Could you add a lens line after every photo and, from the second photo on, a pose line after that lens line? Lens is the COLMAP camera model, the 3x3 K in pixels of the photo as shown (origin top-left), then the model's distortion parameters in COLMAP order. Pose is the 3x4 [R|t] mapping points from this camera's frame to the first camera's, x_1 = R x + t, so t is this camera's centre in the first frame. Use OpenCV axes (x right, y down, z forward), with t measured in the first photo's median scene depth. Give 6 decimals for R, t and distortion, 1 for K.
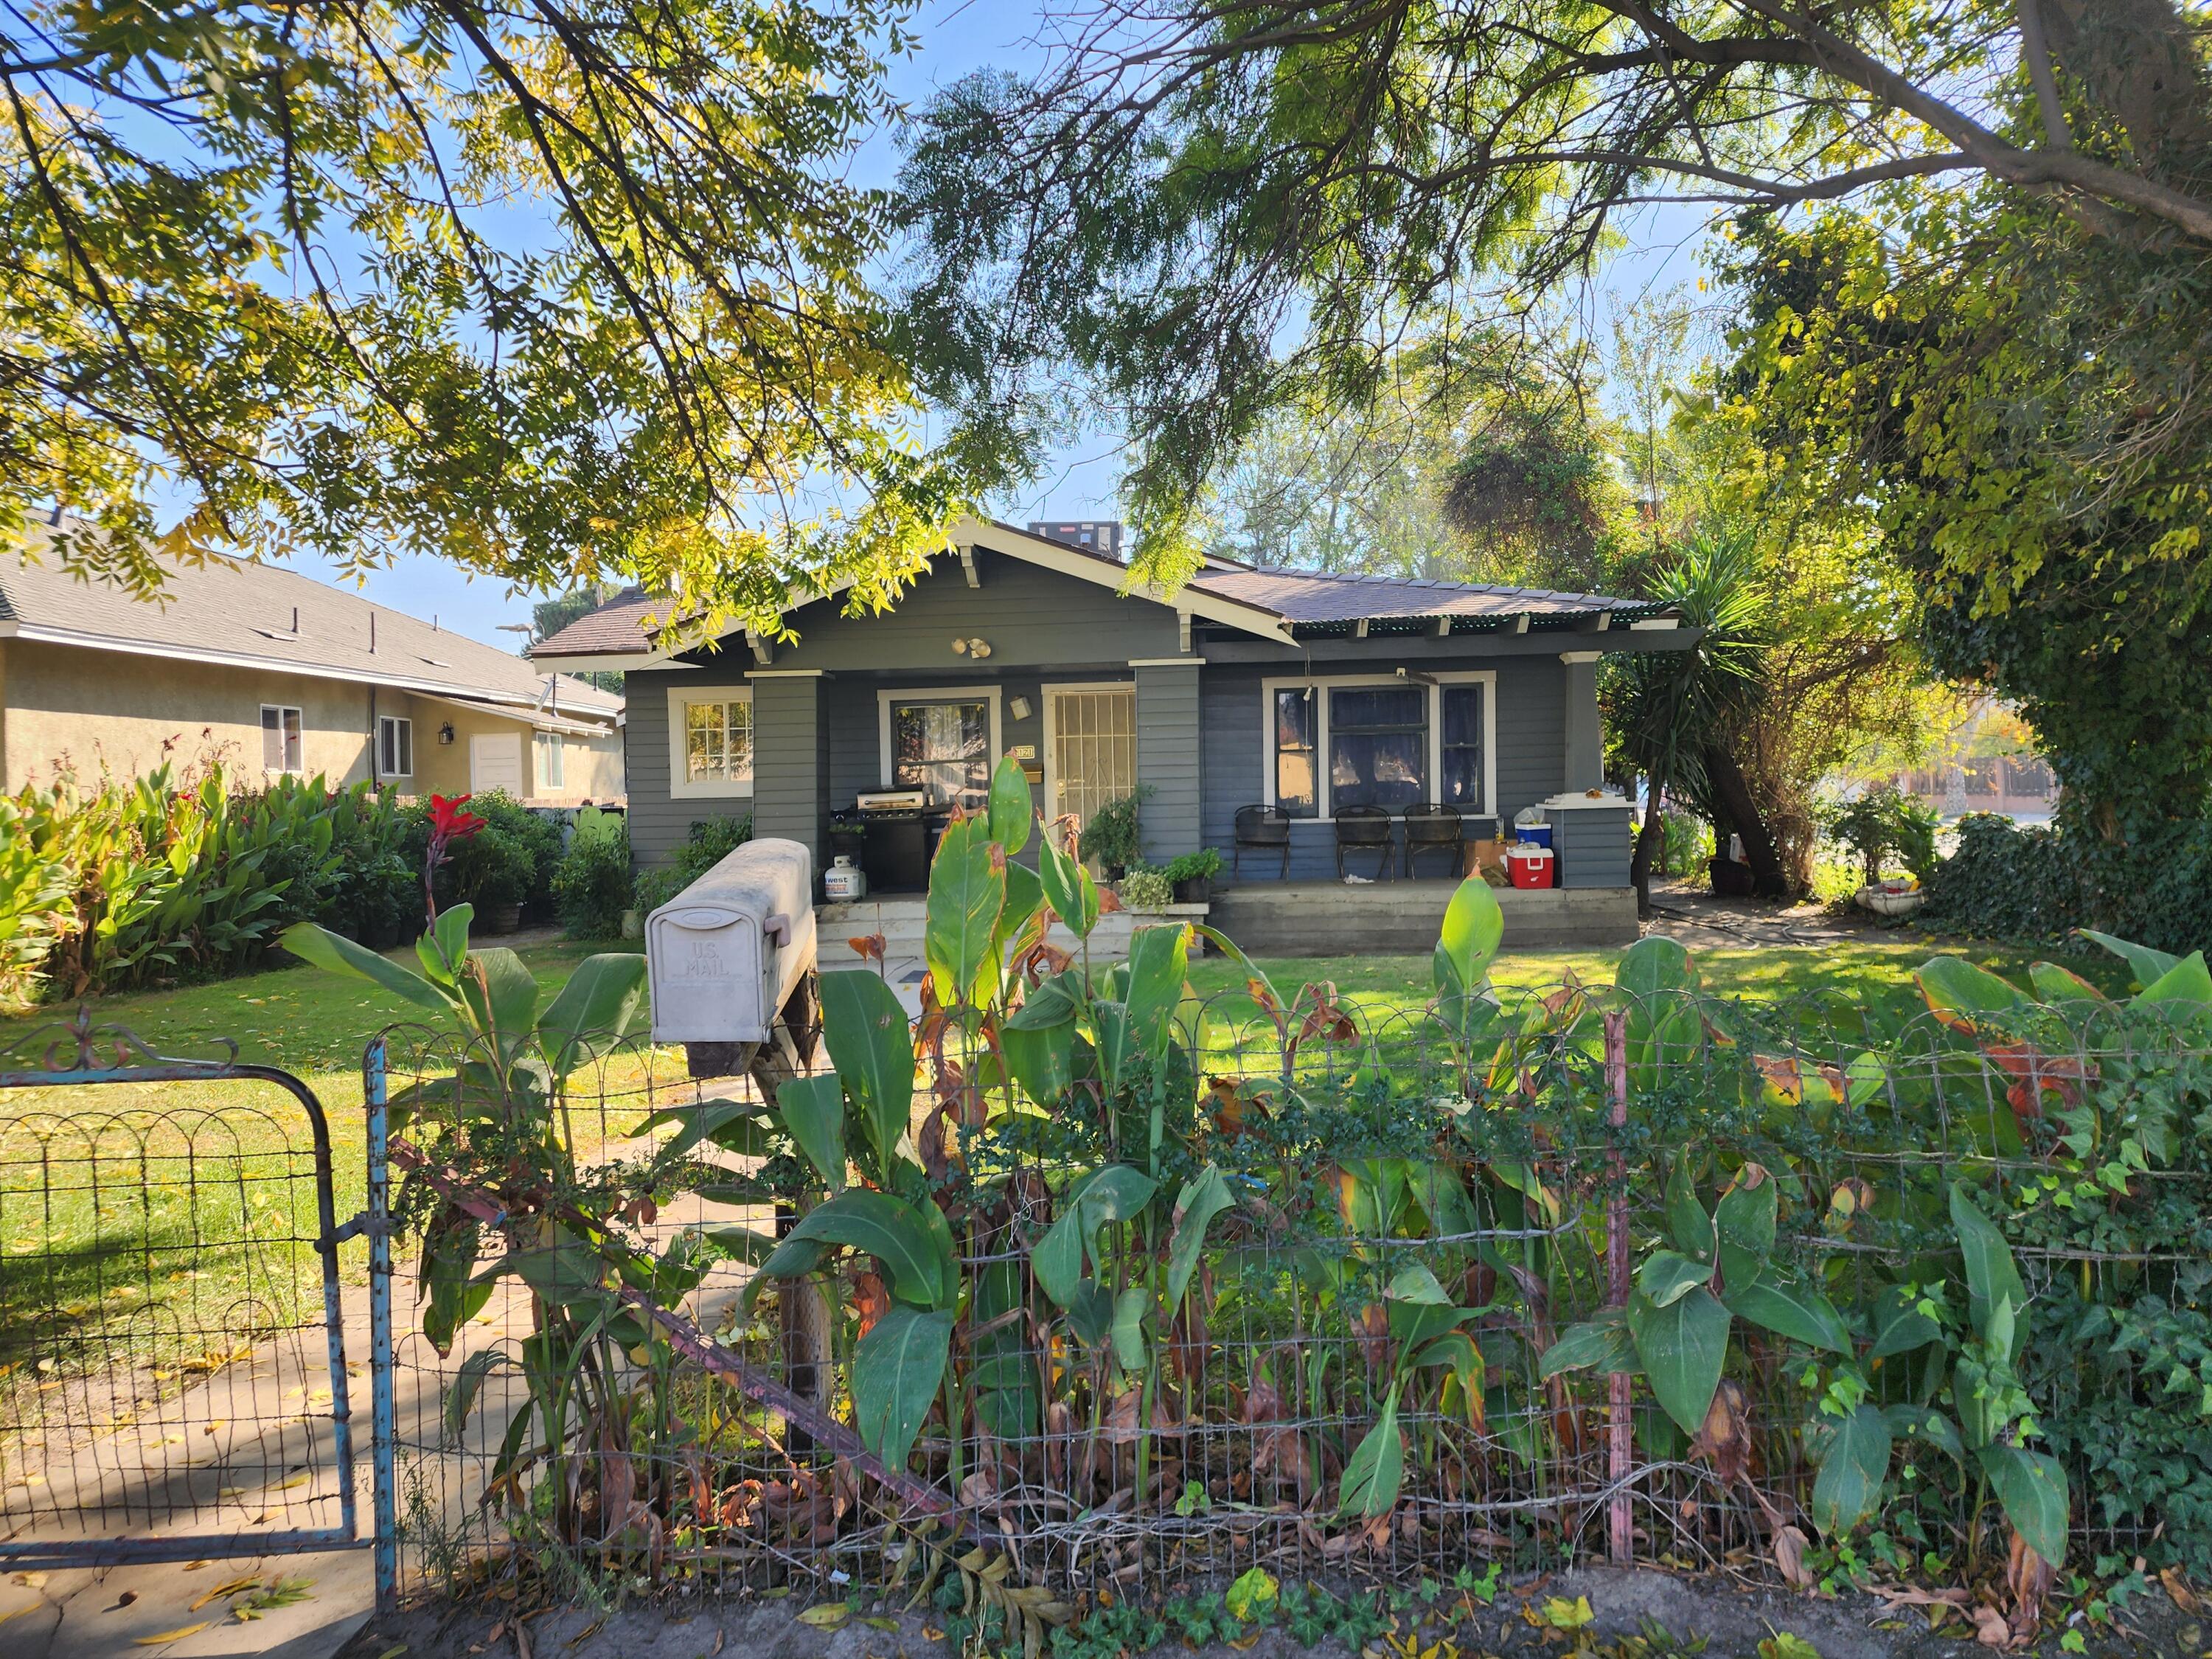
lens RADIAL K [[1477.2, 0, 1105.1], [0, 1477.2, 830.0], [0, 0, 1]] dist [0.035565, -0.033470]
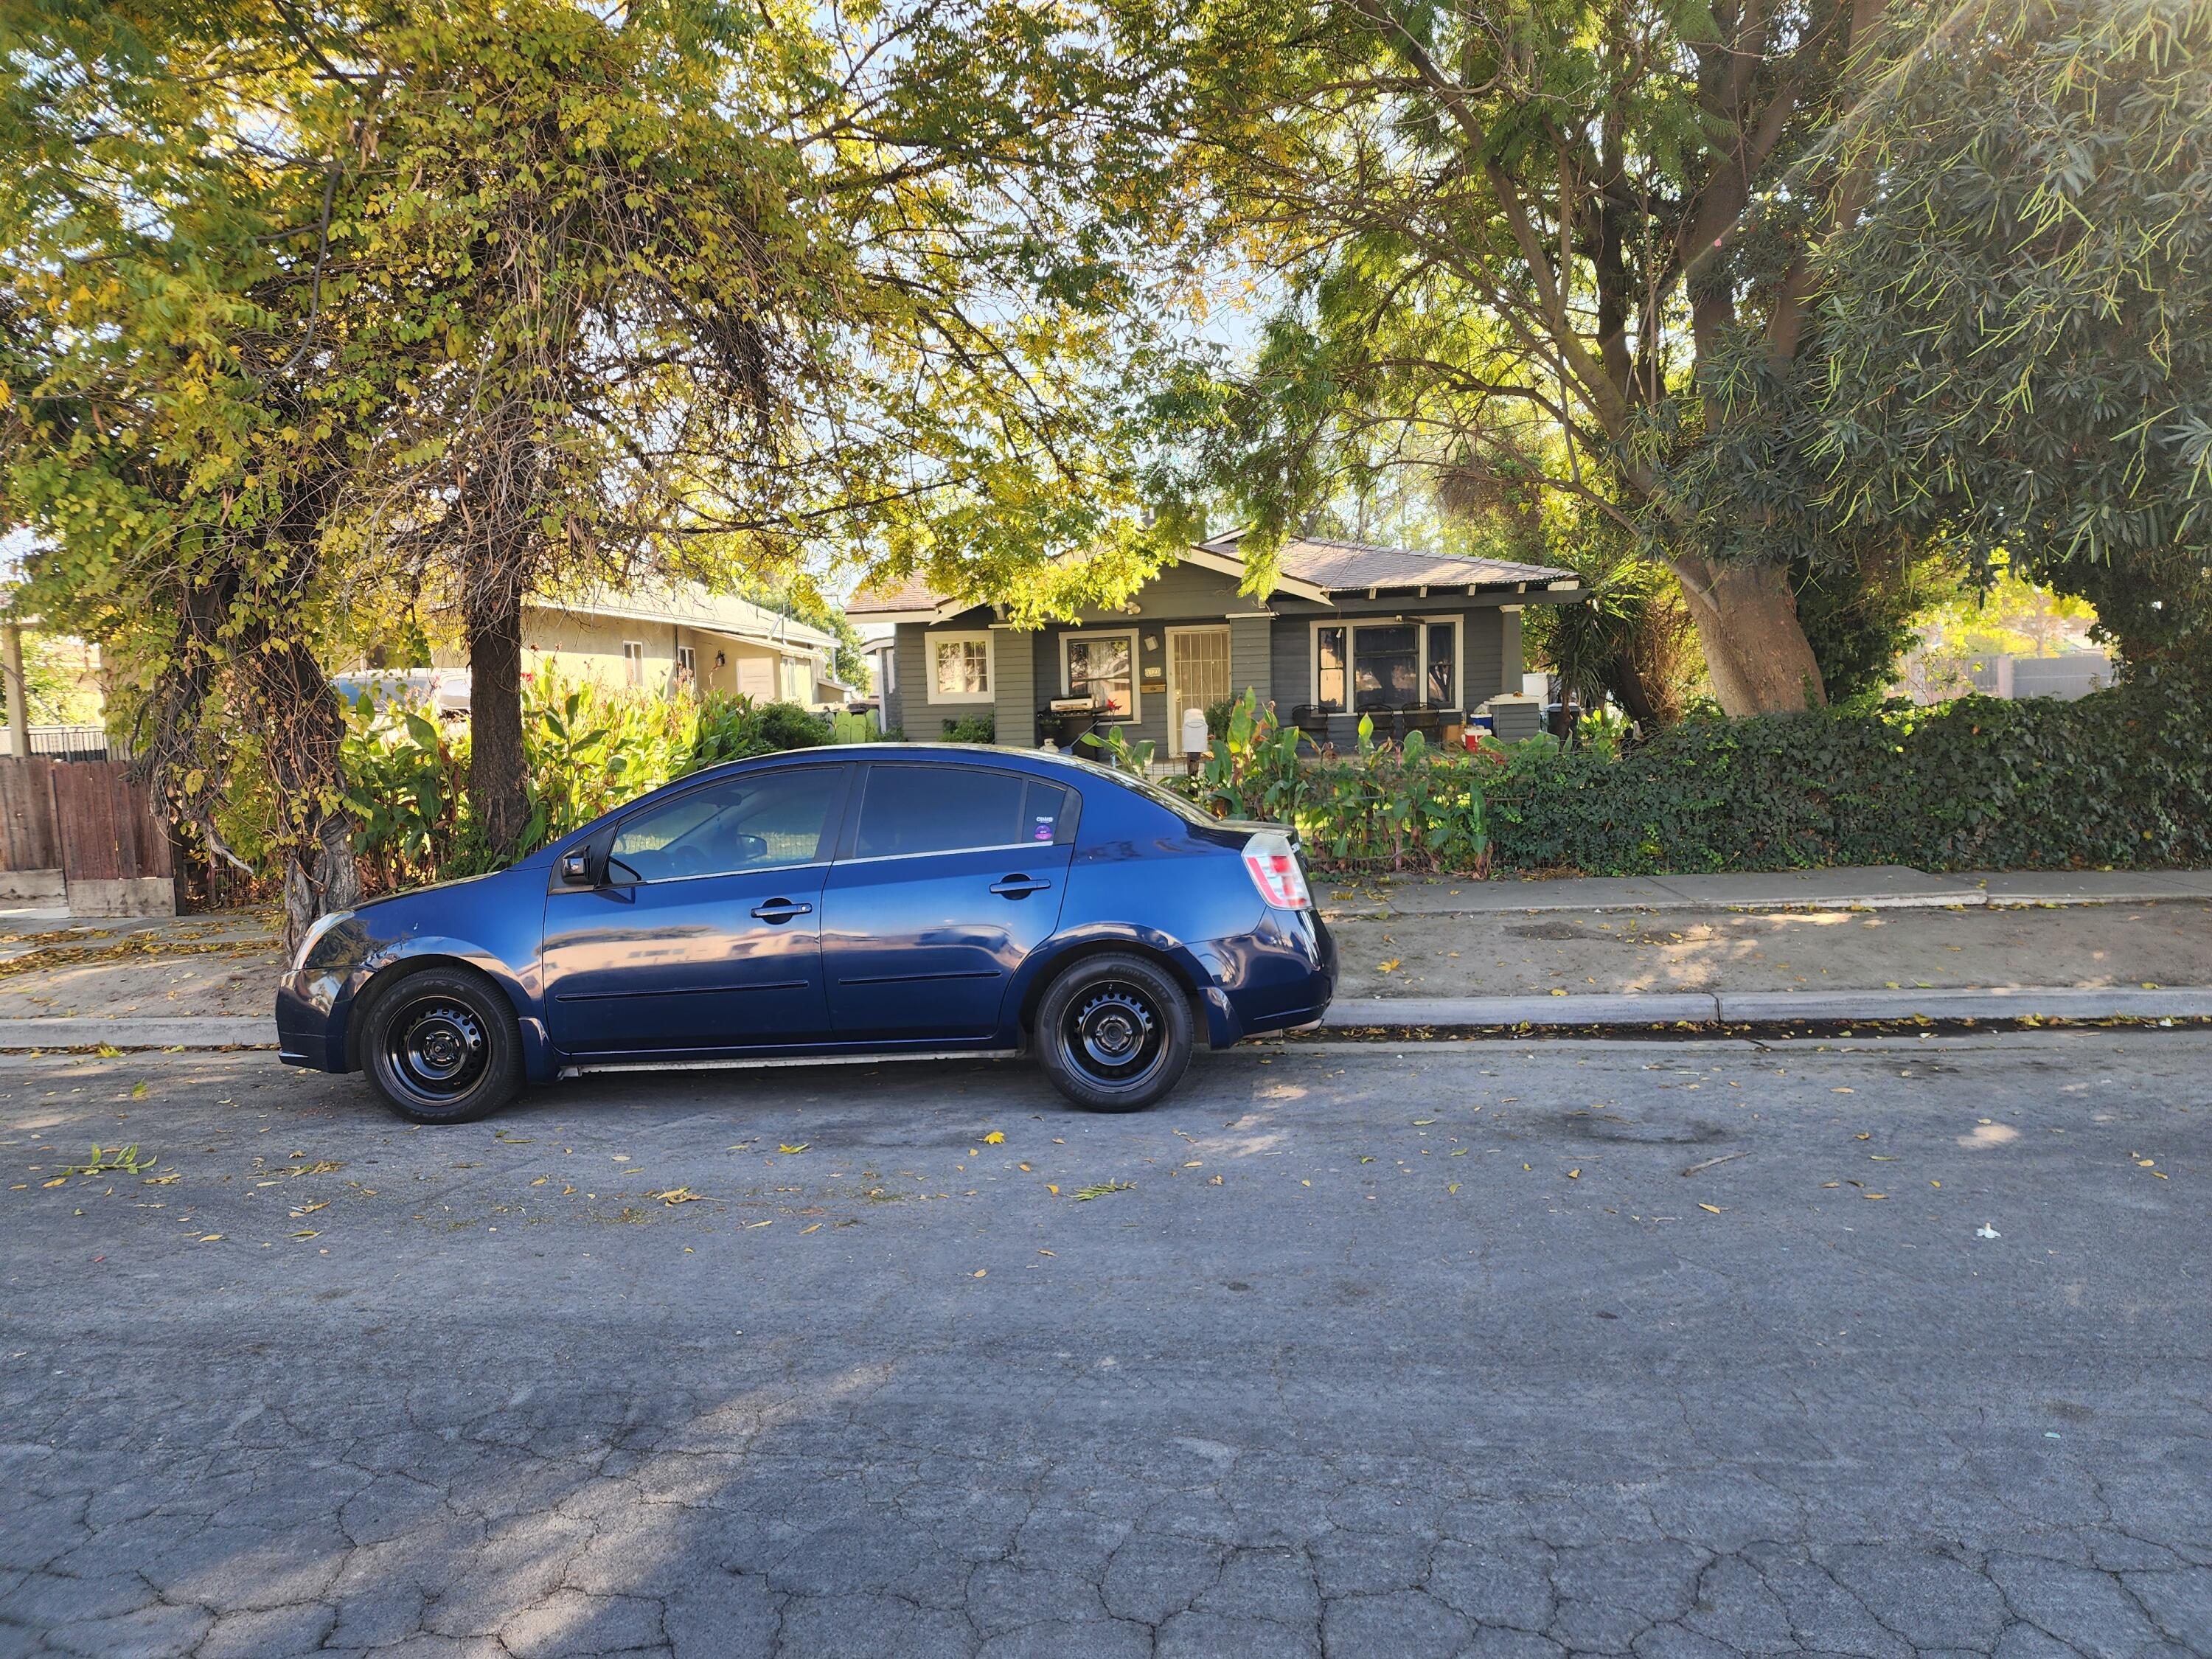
lens RADIAL K [[1477.2, 0, 1109.2], [0, 1477.2, 831.5], [0, 0, 1]] dist [0.035565, -0.033470]
pose [[0.999641, -0.007875, -0.025594, -0.066152], [0.009577, 0.997702, 0.067072, 0.010237], [0.025007, -0.067293, 0.997420, -0.570115]]
